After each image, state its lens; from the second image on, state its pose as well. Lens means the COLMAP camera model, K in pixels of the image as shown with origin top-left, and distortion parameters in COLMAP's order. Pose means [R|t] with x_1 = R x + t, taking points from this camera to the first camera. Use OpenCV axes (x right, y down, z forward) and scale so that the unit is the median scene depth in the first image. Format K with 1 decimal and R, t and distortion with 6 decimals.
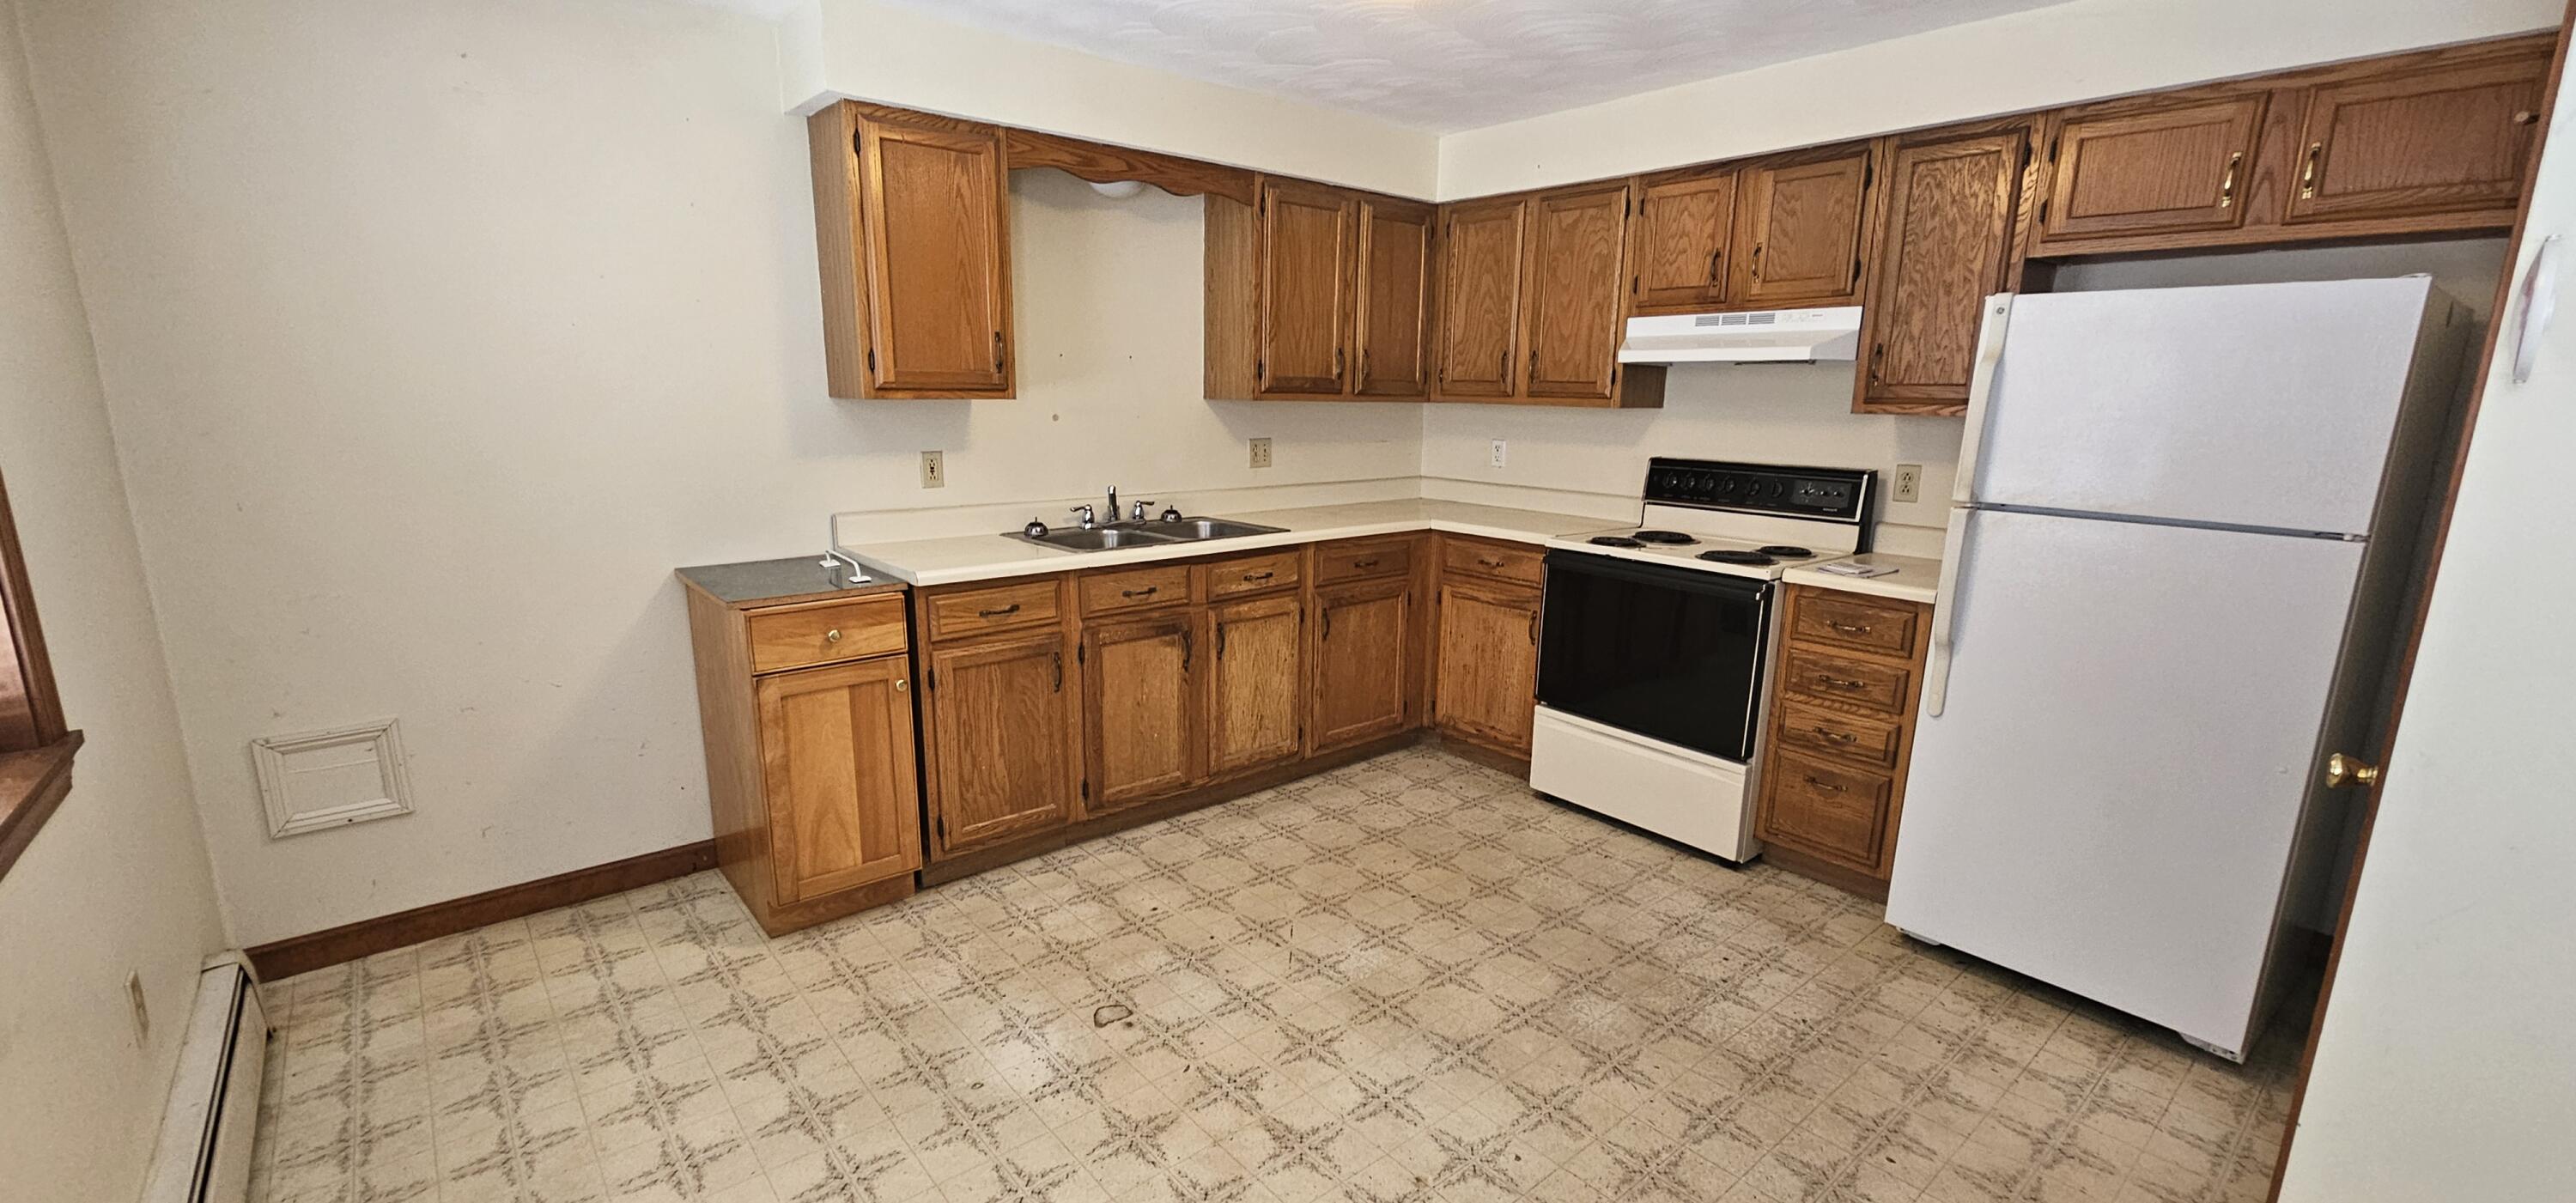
lens RADIAL K [[1057.6, 0, 1270.2], [0, 1057.6, 615.3], [0, 0, 1]] dist [-0.002017, -0.000720]
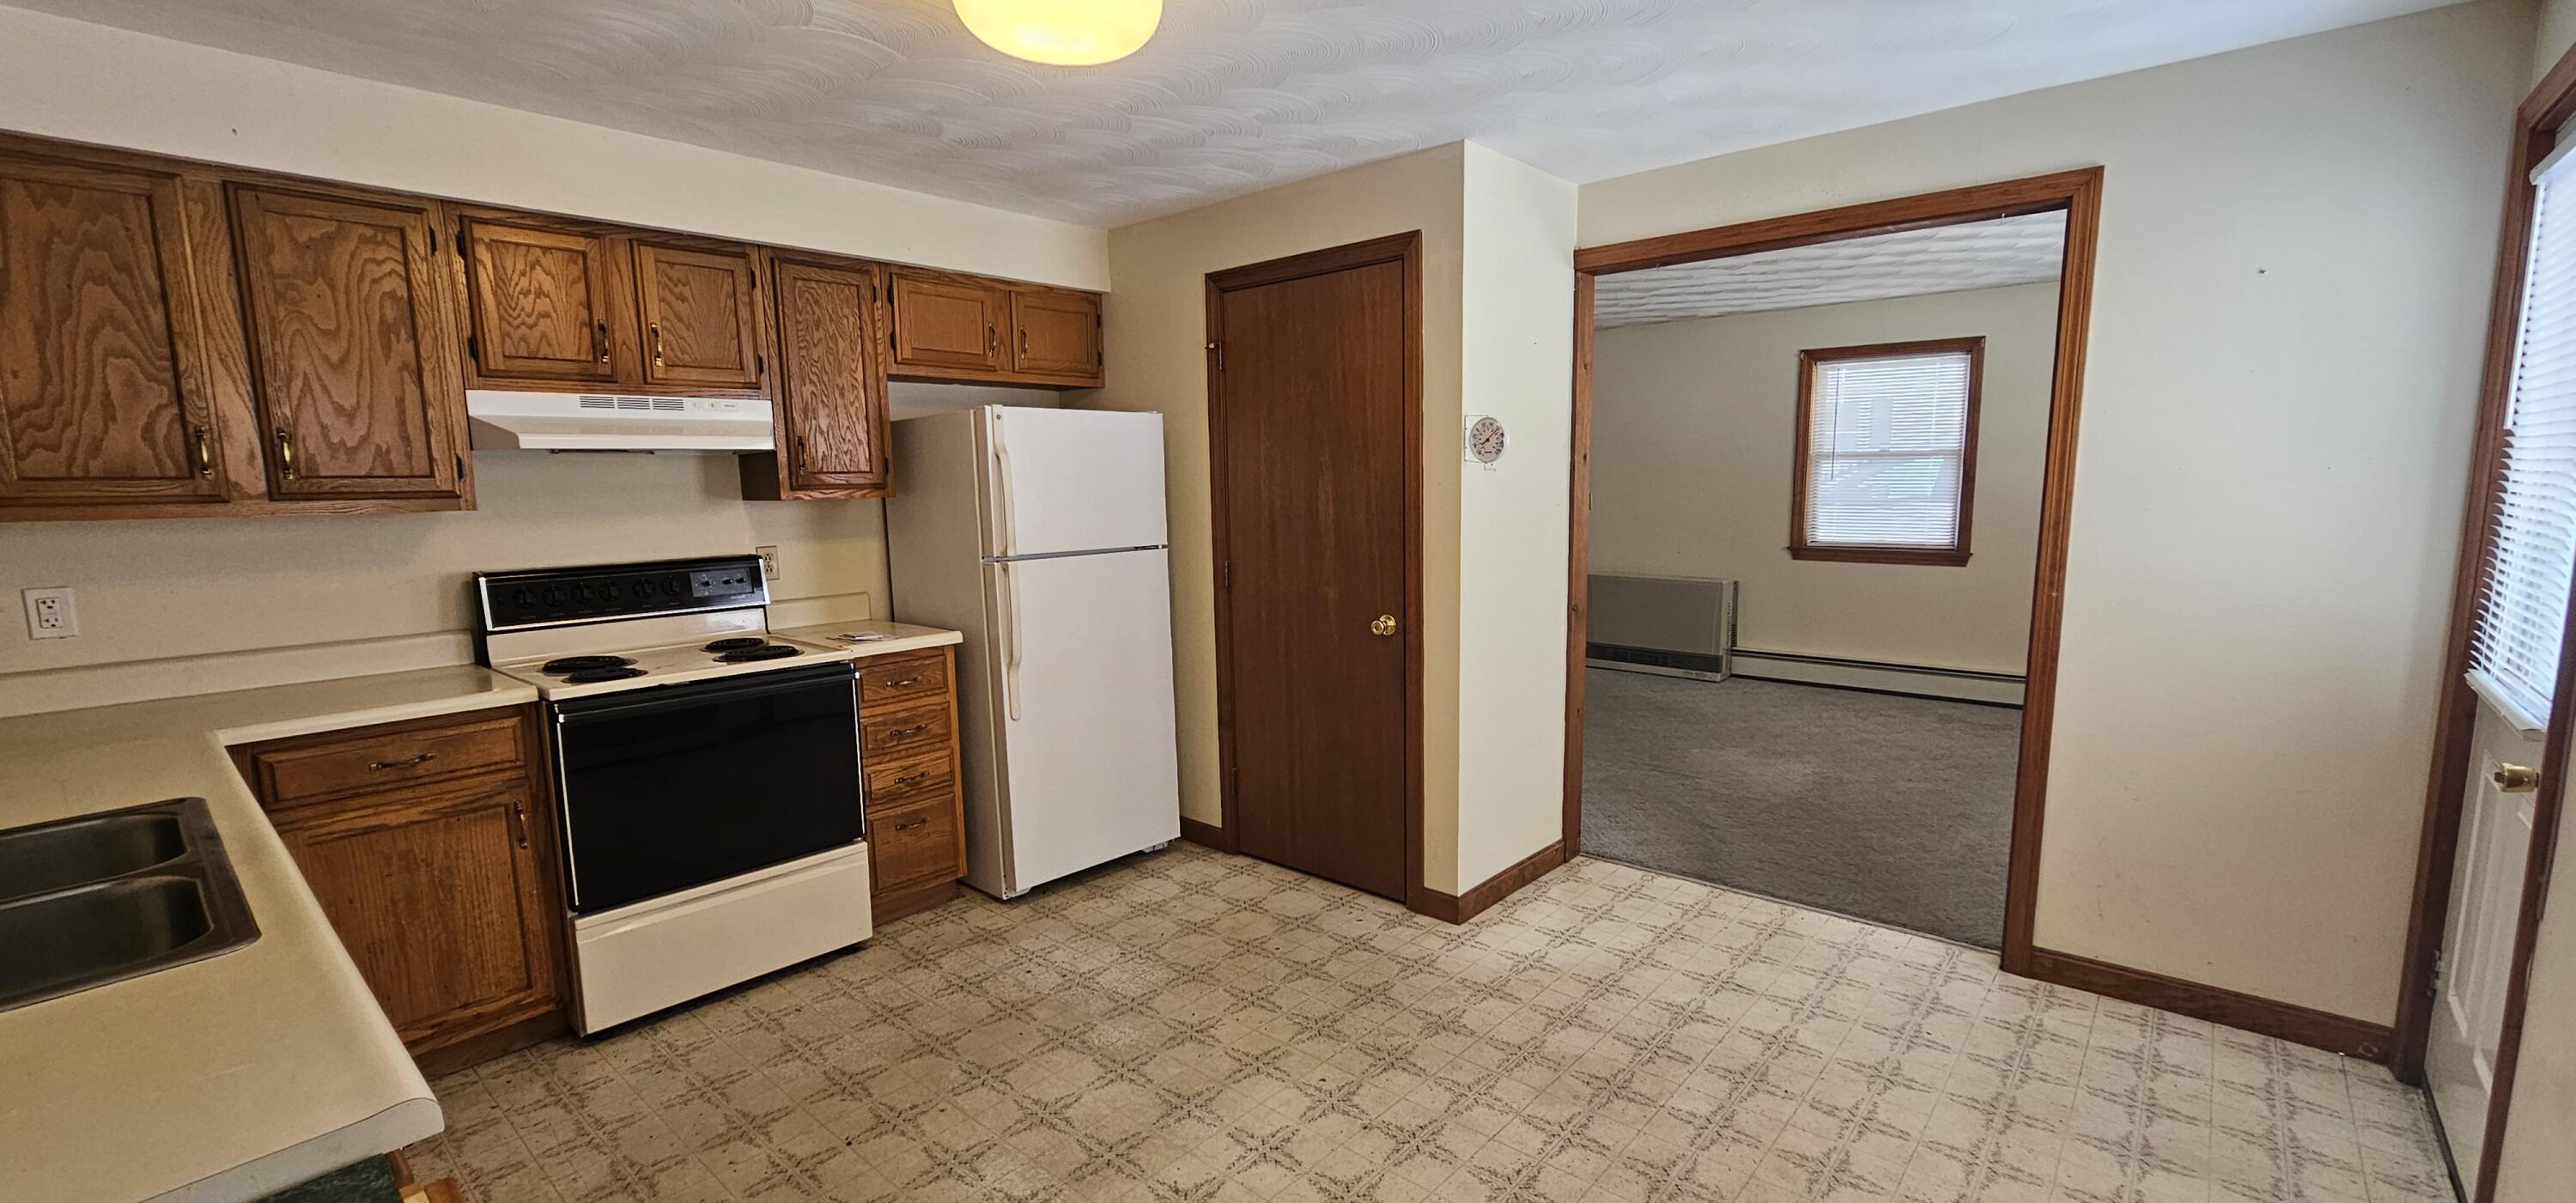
lens RADIAL K [[1057.6, 0, 1284.8], [0, 1057.6, 609.9], [0, 0, 1]] dist [-0.002017, -0.000720]
pose [[-0.150859, -0.135538, 0.979220, -0.576760], [0.222176, 0.960566, 0.167185, -0.151503], [-0.963265, 0.242781, -0.114796, 0.668374]]
